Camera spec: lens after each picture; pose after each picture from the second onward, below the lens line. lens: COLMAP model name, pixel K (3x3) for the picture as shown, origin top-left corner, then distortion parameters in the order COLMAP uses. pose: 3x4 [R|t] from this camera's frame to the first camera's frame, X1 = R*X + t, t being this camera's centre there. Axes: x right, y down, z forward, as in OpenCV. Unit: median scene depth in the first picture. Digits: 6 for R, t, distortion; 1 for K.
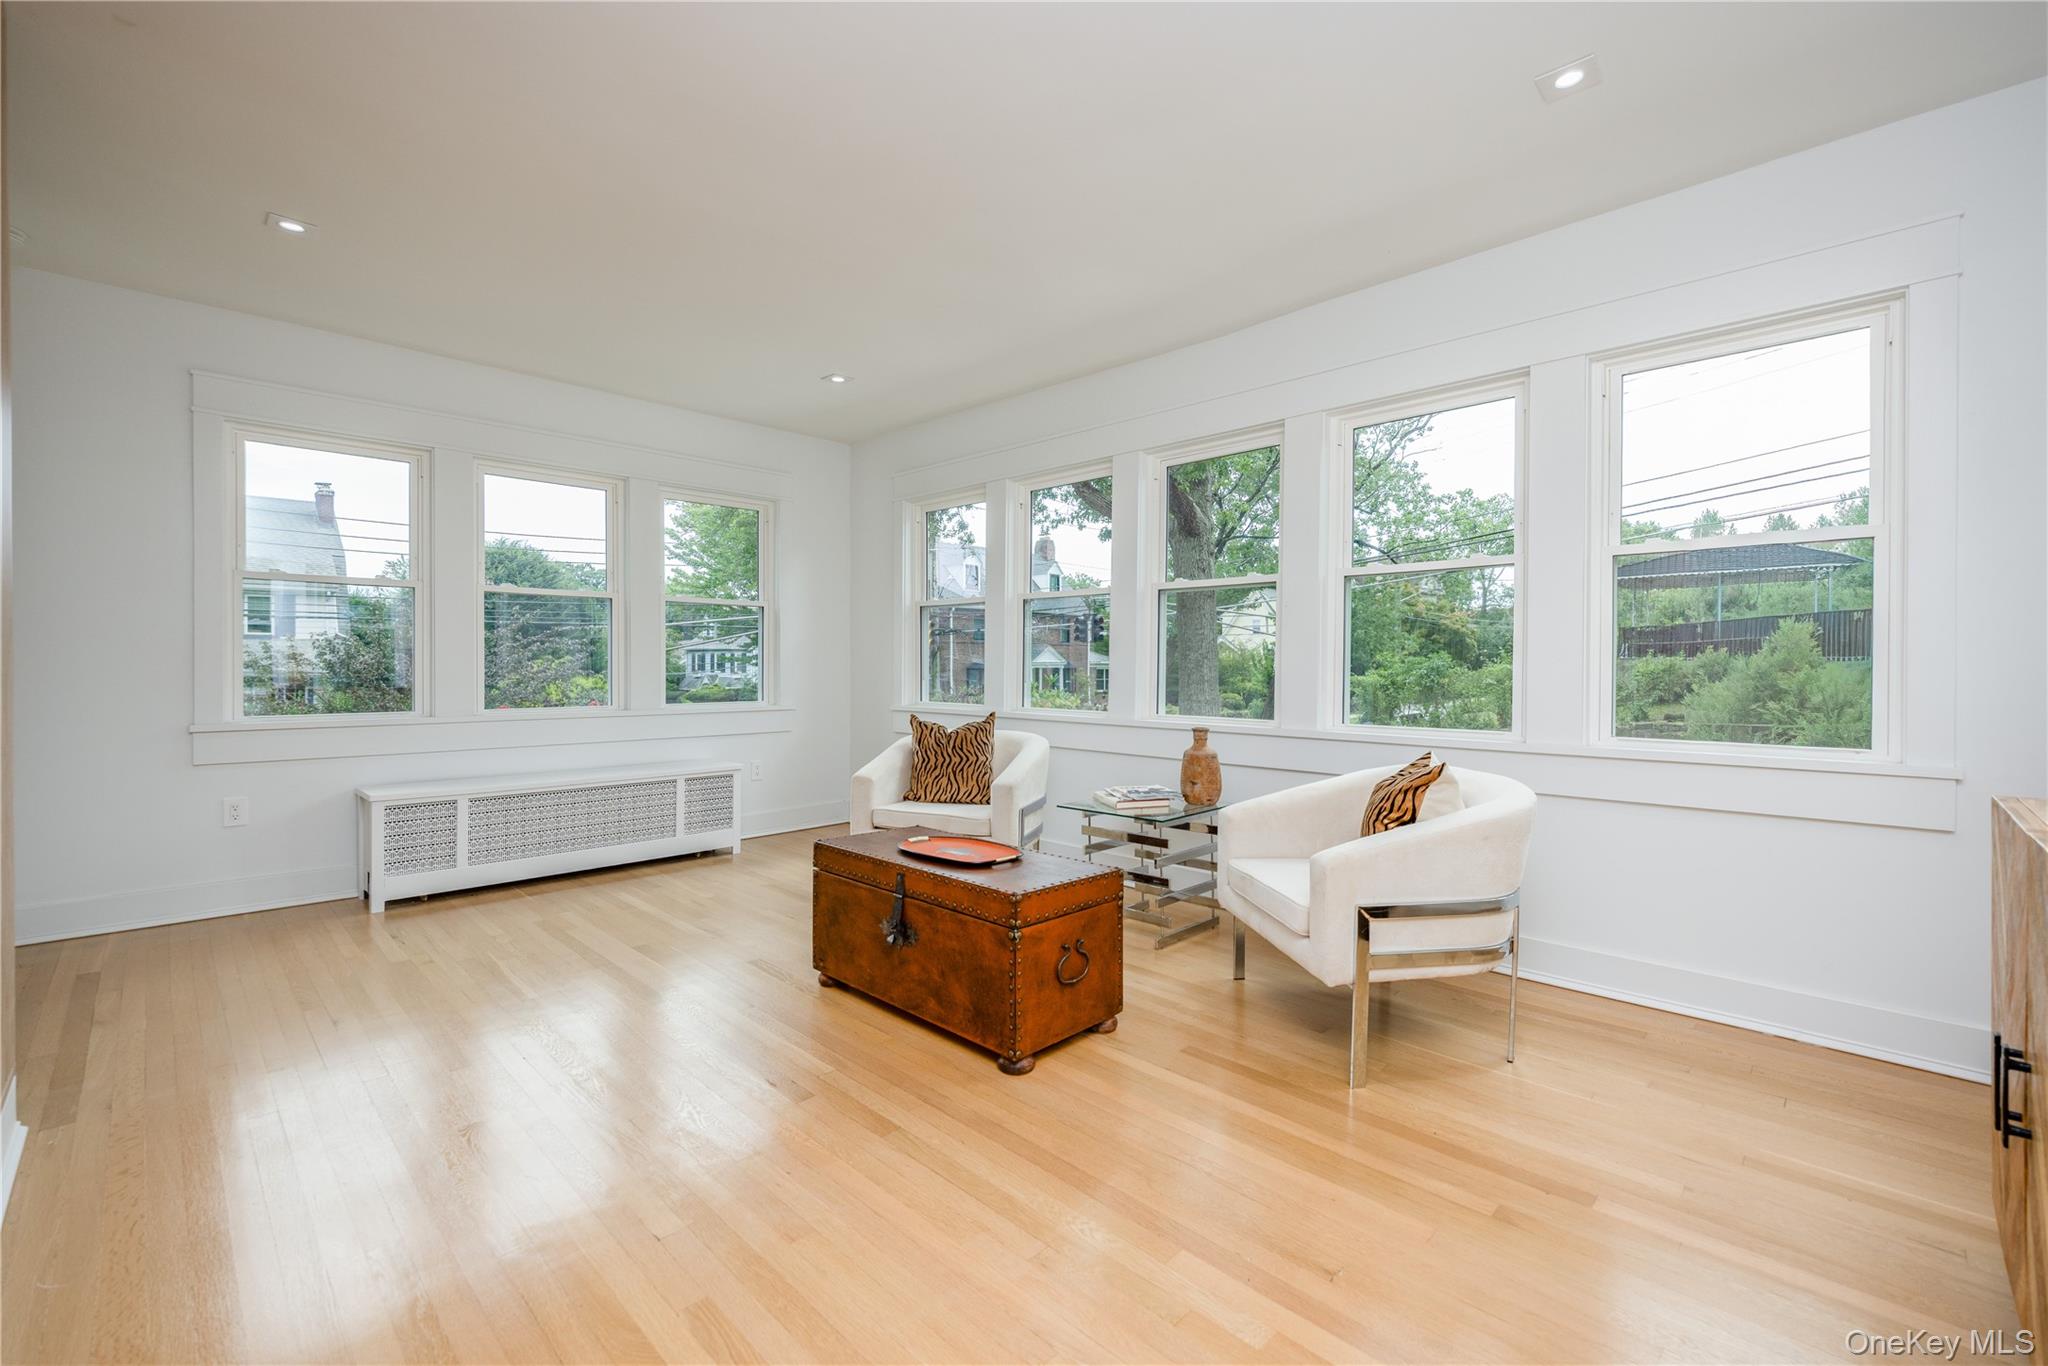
lens RADIAL K [[872.5, 0, 1024.0], [0, 872.5, 683.0], [0, 0, 1]] dist [-0.000469, -0.000433]
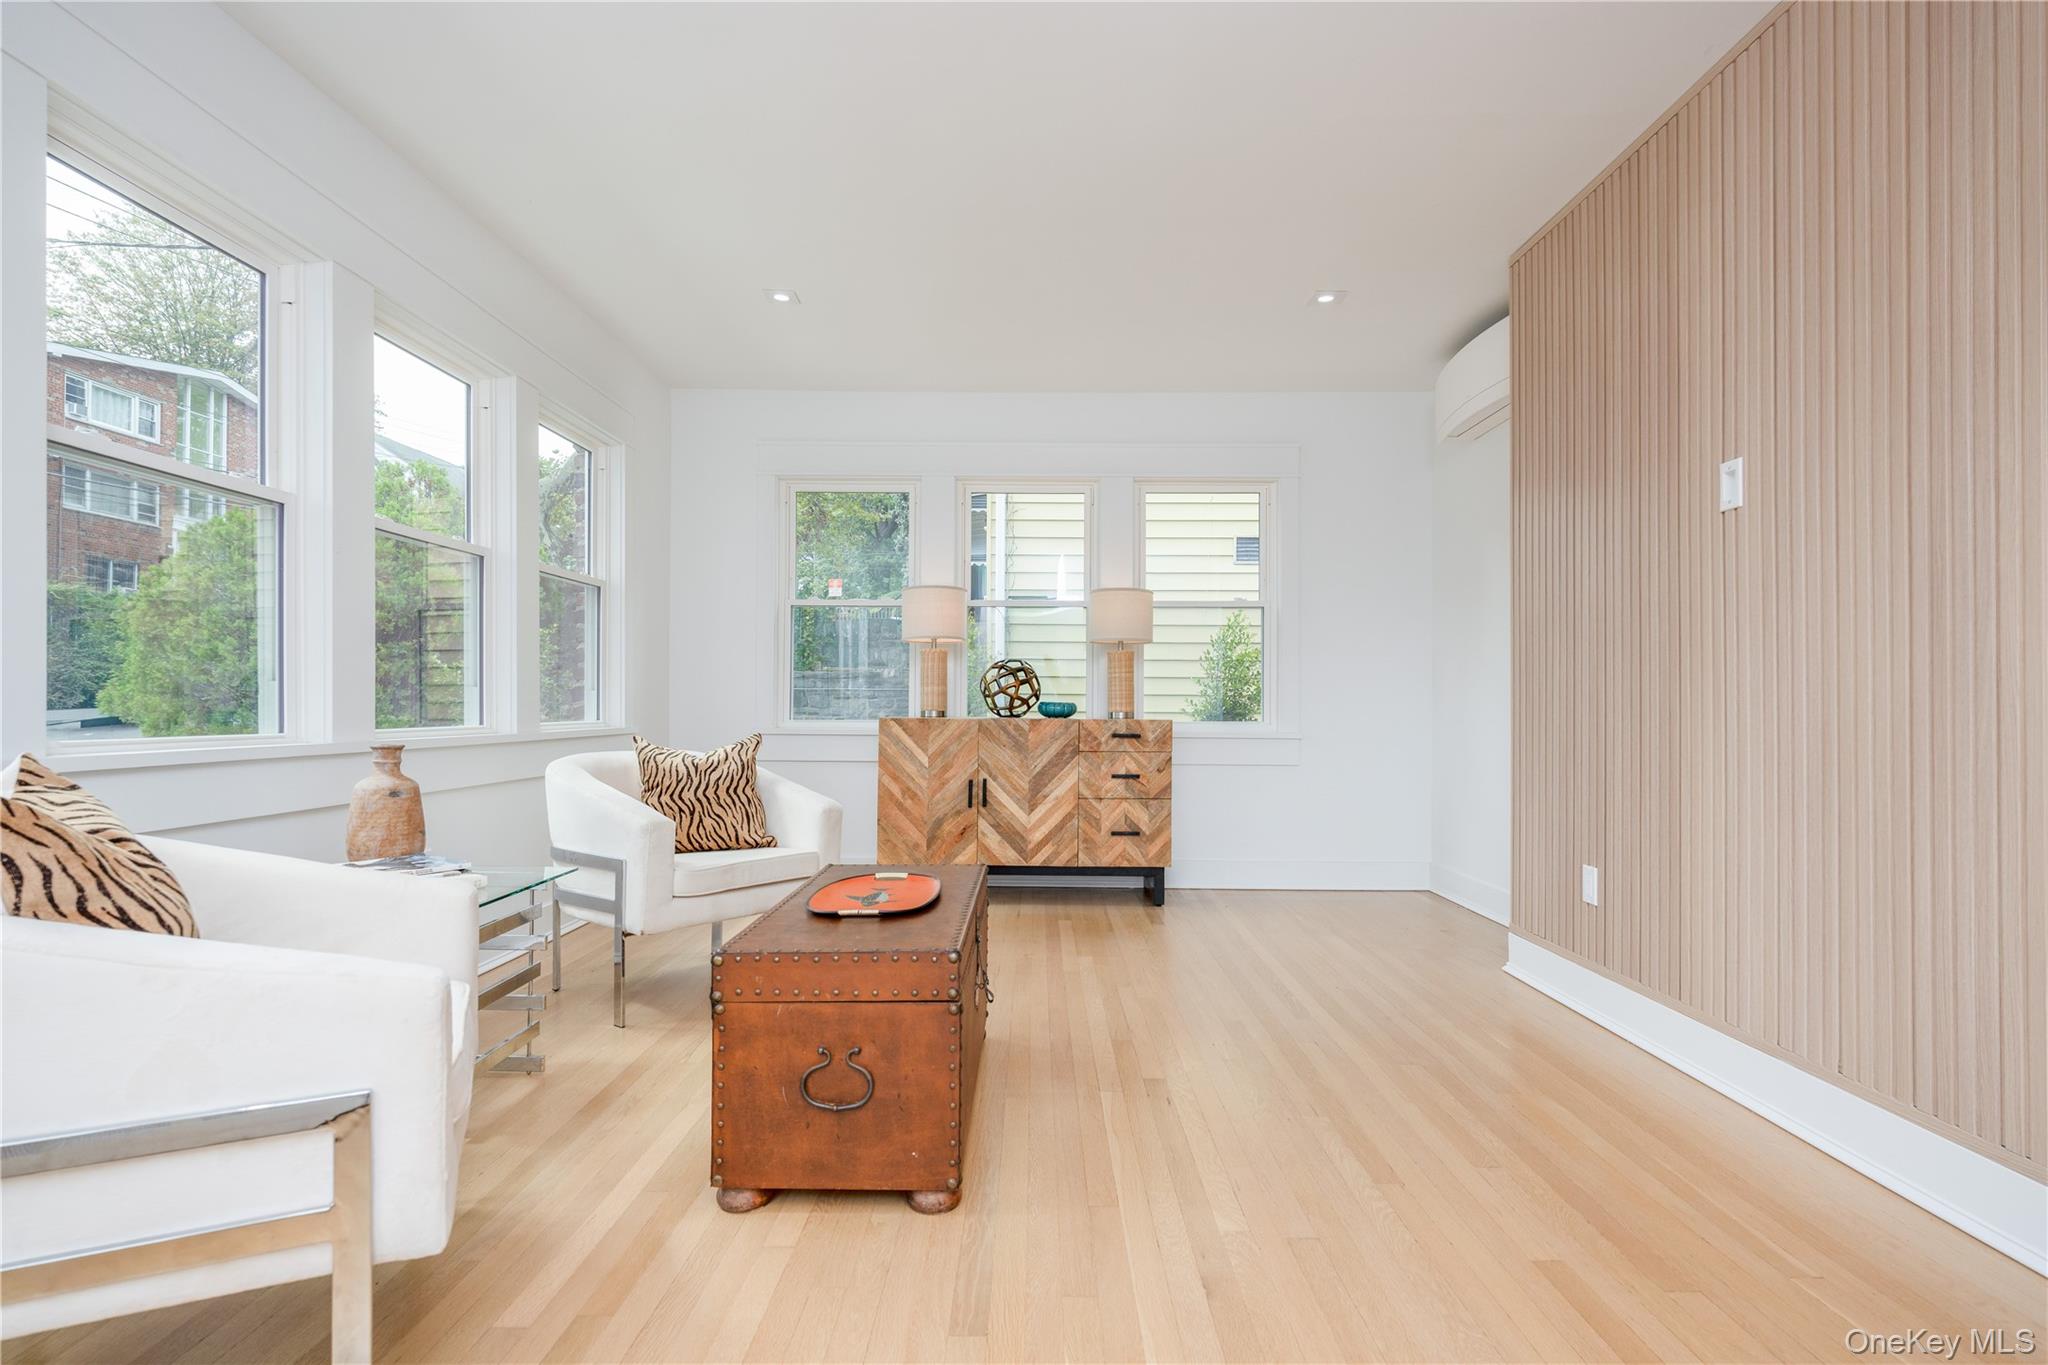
lens RADIAL K [[976.3, 0, 1024.0], [0, 976.3, 682.5], [0, 0, 1]] dist [0.014677, -0.000196]
pose [[-0.703561, 0.009773, 0.710567, -0.894290], [0.000371, 0.999910, -0.013386, 0.029519], [-0.710634, -0.009154, -0.703502, 1.786871]]
